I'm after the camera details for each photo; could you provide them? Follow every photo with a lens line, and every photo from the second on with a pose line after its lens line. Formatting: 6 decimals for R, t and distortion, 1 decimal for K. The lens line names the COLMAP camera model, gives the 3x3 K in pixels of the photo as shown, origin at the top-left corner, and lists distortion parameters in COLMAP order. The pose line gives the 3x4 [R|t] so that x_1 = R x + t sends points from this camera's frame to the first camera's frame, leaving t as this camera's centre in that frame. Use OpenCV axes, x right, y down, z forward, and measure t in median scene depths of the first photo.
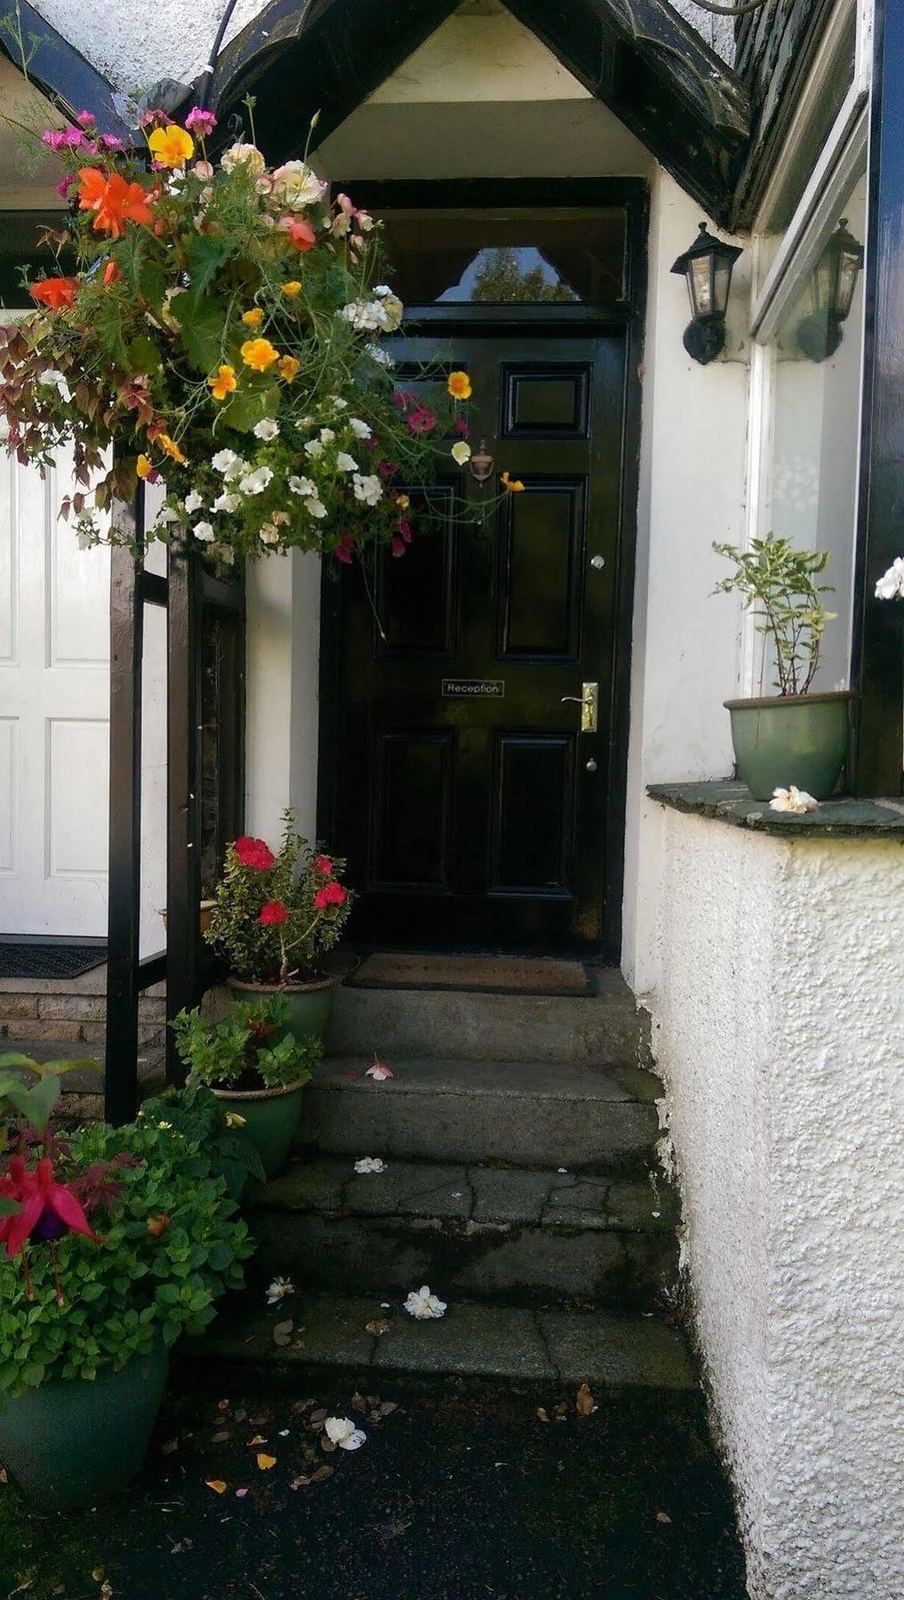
lens RADIAL K [[1161.2, 0, 473.4], [0, 1161.2, 814.0], [0, 0, 1]] dist [0.095455, -0.121007]
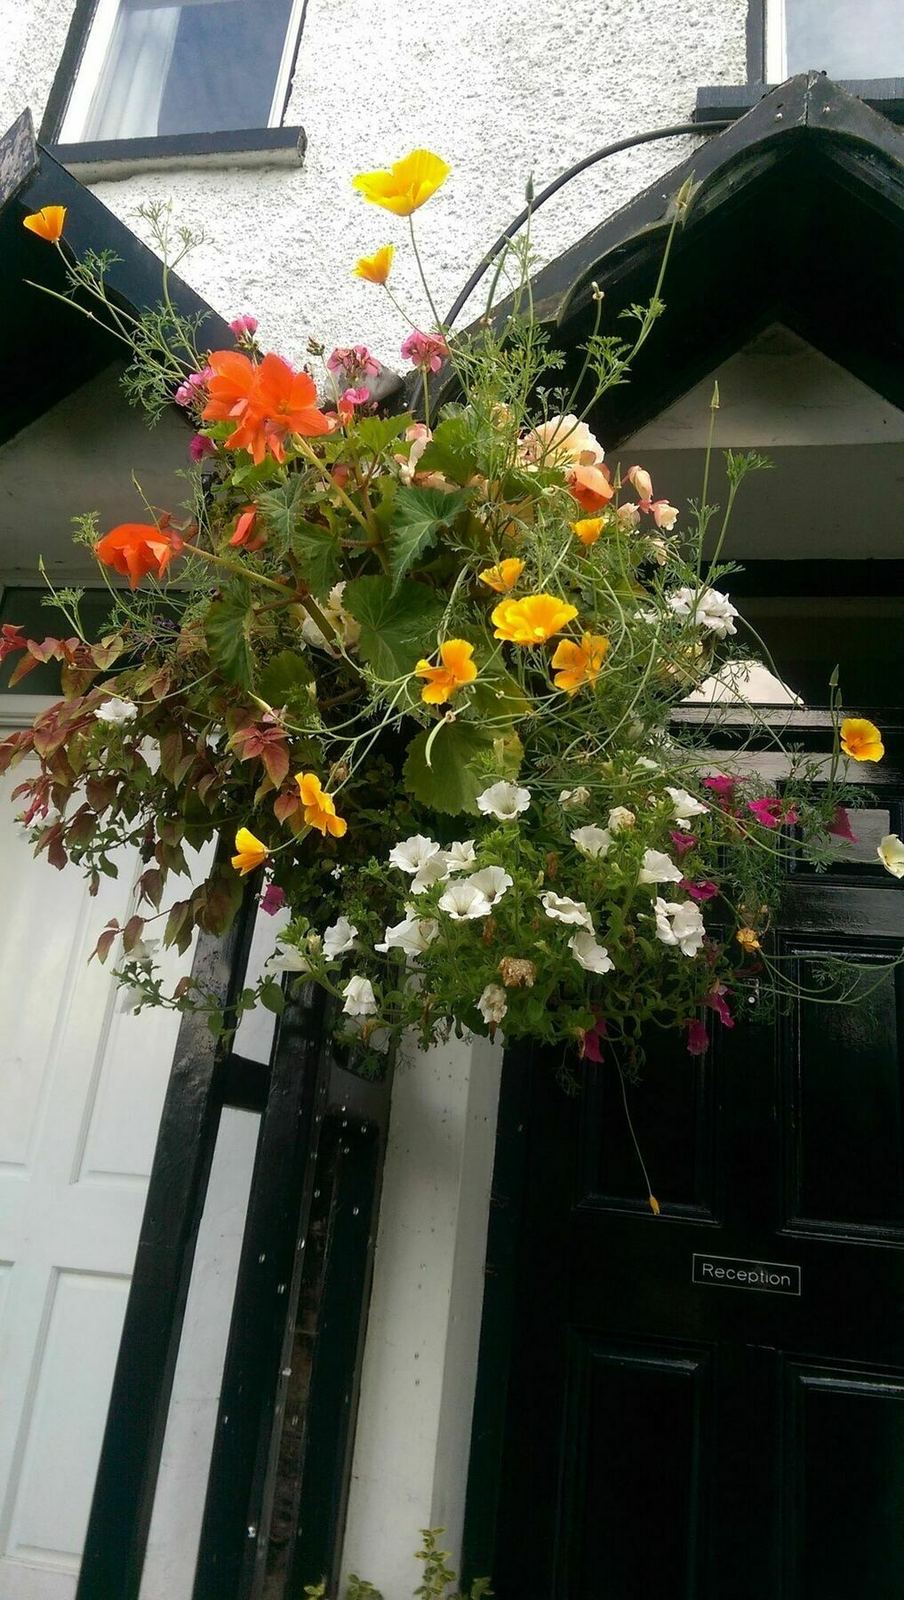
lens RADIAL K [[1161.2, 0, 473.4], [0, 1161.2, 814.0], [0, 0, 1]] dist [0.095455, -0.121007]
pose [[0.994831, 0.039139, -0.093703, -0.126367], [-0.072405, 0.920376, -0.384274, -0.115618], [0.071202, 0.389072, 0.918452, 0.484561]]
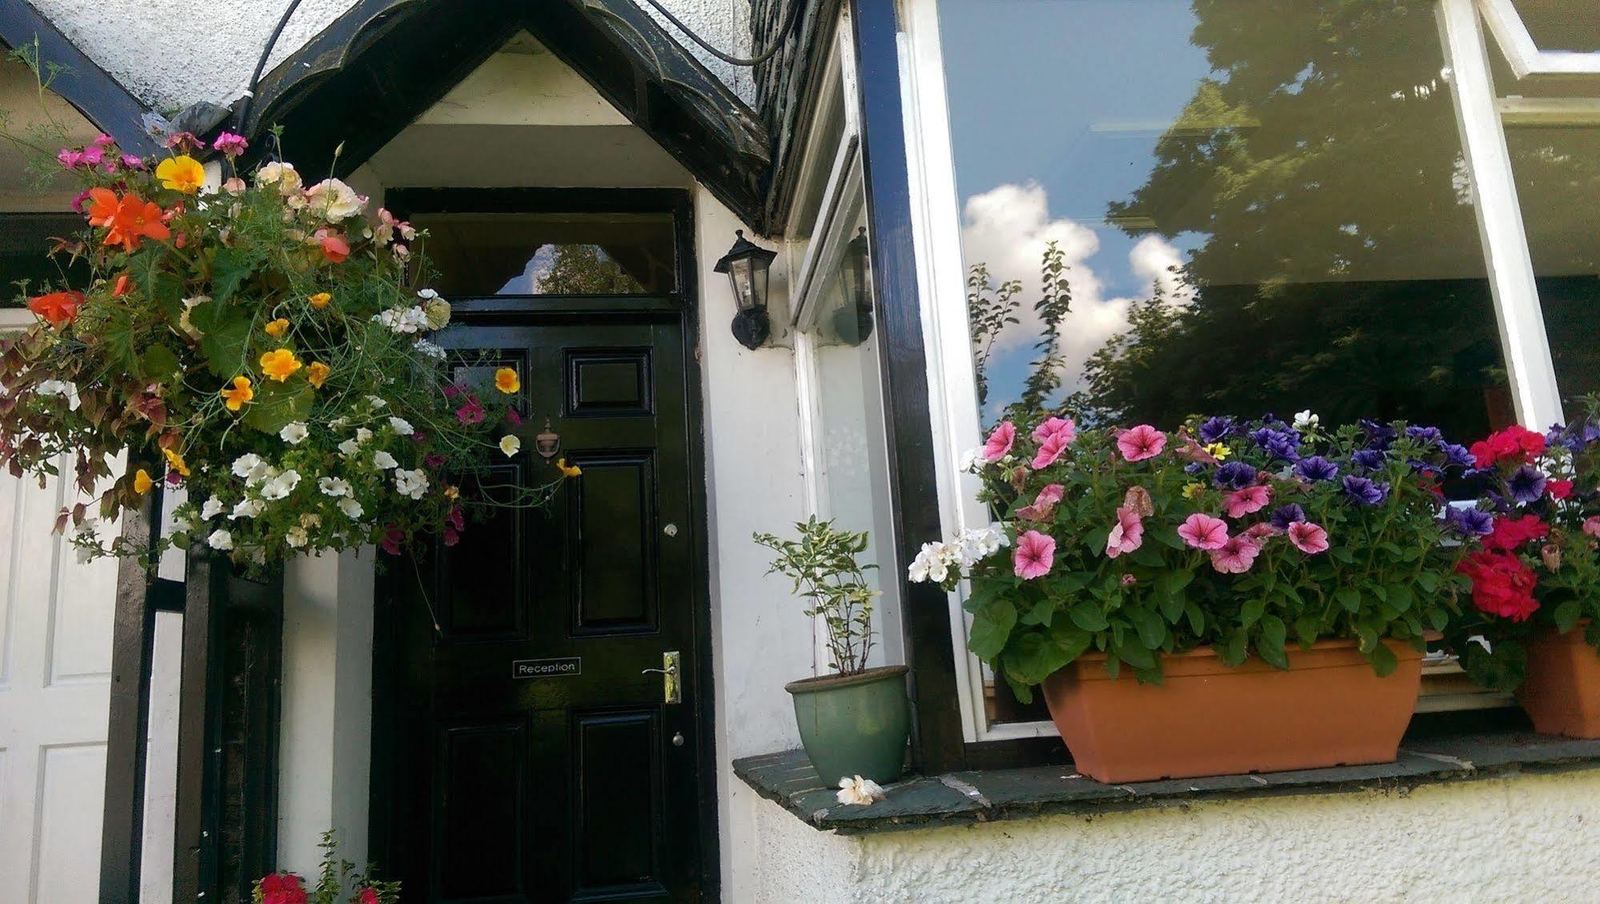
lens RADIAL K [[1161.2, 0, 819.9], [0, 1161.2, 451.4], [0, 0, 1]] dist [0.095455, -0.121007]
pose [[0.976992, -0.044980, 0.208477, 0.036106], [0.096578, 0.964846, -0.244429, -0.032979], [-0.190153, 0.258940, 0.946991, 0.013362]]
